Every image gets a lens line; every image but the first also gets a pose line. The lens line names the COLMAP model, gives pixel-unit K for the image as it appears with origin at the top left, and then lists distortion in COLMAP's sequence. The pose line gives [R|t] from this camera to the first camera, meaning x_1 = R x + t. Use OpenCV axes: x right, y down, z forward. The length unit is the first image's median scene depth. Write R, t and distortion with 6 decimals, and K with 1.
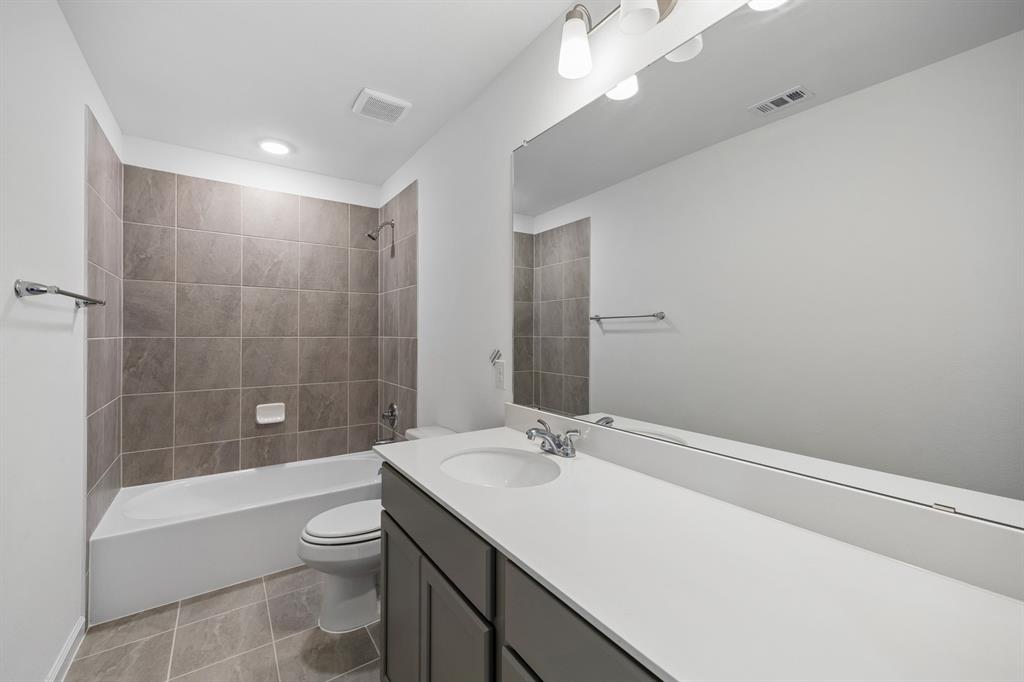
lens RADIAL K [[394.2, 0, 511.2], [0, 394.2, 338.1], [0, 0, 1]] dist [-0.001647, 0.000827]
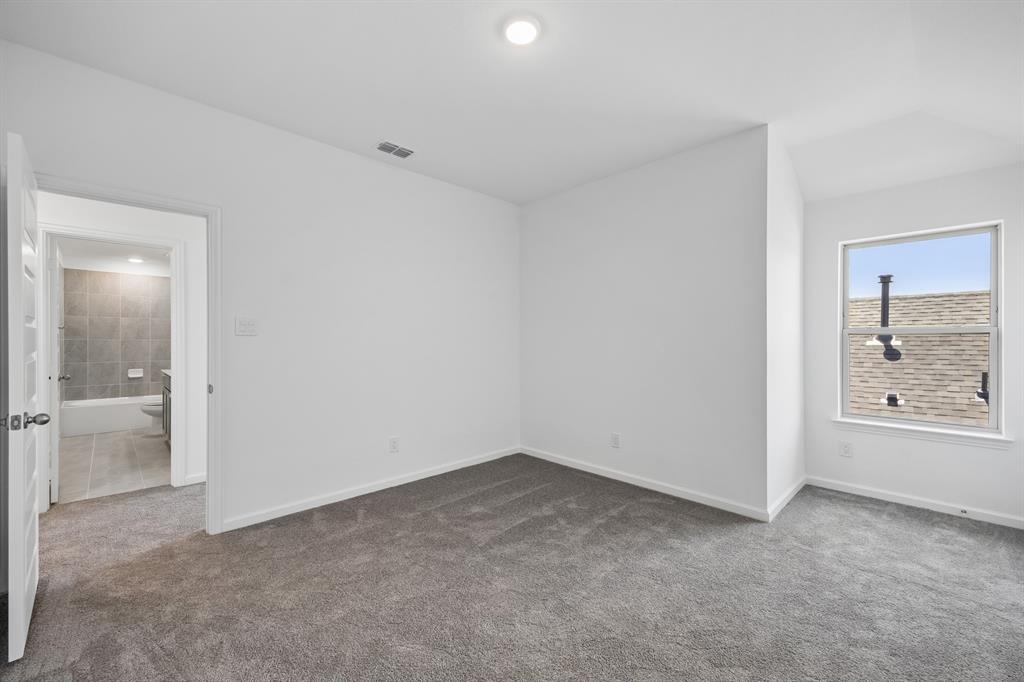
lens RADIAL K [[394.2, 0, 505.9], [0, 394.2, 341.3], [0, 0, 1]] dist [-0.001647, 0.000827]
pose [[0.988302, -0.005560, 0.152409, 1.198141], [0.005666, 0.999984, -0.000261, 0.022055], [-0.152405, 0.001121, 0.988317, -1.628363]]
